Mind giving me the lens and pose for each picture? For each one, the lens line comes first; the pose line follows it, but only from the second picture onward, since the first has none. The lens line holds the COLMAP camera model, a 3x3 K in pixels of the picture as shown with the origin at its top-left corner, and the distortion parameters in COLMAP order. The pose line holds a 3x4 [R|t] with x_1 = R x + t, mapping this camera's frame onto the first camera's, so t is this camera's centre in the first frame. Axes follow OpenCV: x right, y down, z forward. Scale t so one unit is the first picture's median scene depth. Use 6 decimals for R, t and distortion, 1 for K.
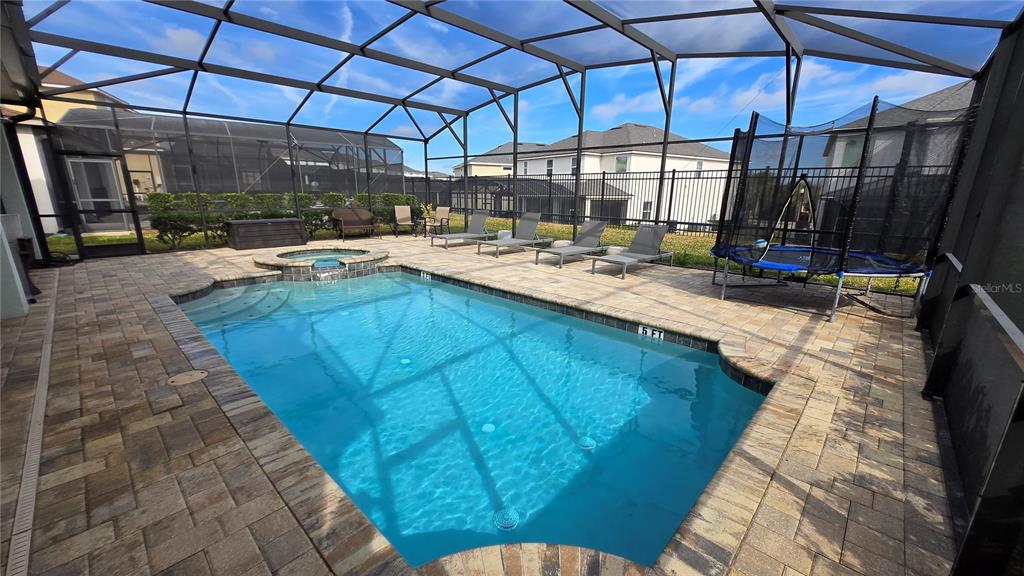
lens RADIAL K [[403.8, 0, 513.1], [0, 403.8, 292.5], [0, 0, 1]] dist [0.004350, -0.000027]
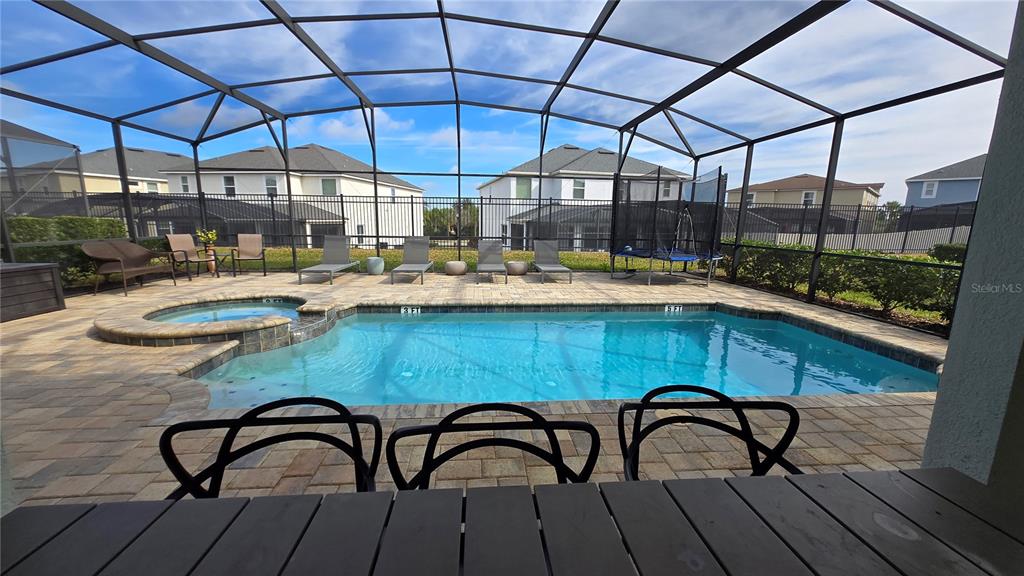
lens RADIAL K [[400.8, 0, 512.9], [0, 400.8, 296.5], [0, 0, 1]] dist [0.000327, -0.000553]
pose [[0.669169, -0.146374, 0.728551, -0.808051], [0.178999, 0.983291, 0.033144, -0.071058], [-0.721229, 0.108231, 0.684189, 0.302287]]
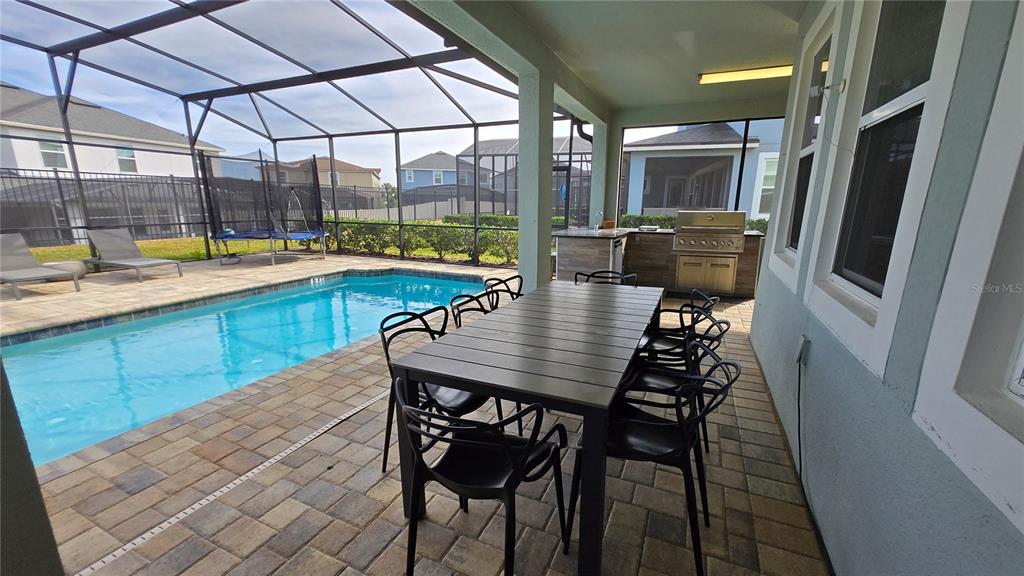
lens RADIAL K [[404.3, 0, 512.0], [0, 404.3, 288.0], [0, 0, 1]] dist [0.001575, -0.000046]
pose [[-0.310792, -0.216260, 0.925548, -1.083249], [0.221306, 0.930544, 0.291740, -0.133896], [-0.924355, 0.295500, -0.241346, 0.482323]]
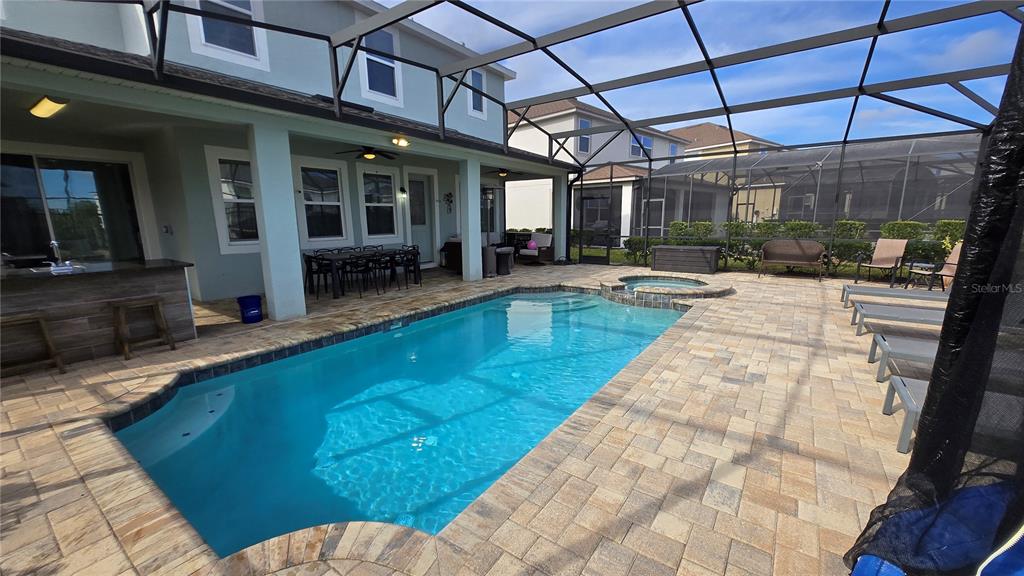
lens RADIAL K [[399.9, 0, 508.1], [0, 399.9, 295.6], [0, 0, 1]] dist [0.001942, 0.000627]
pose [[0.132425, 0.174306, -0.975746, 0.590394], [-0.230383, 0.962869, 0.140738, -0.146487], [0.964047, 0.206159, 0.167665, 0.610440]]
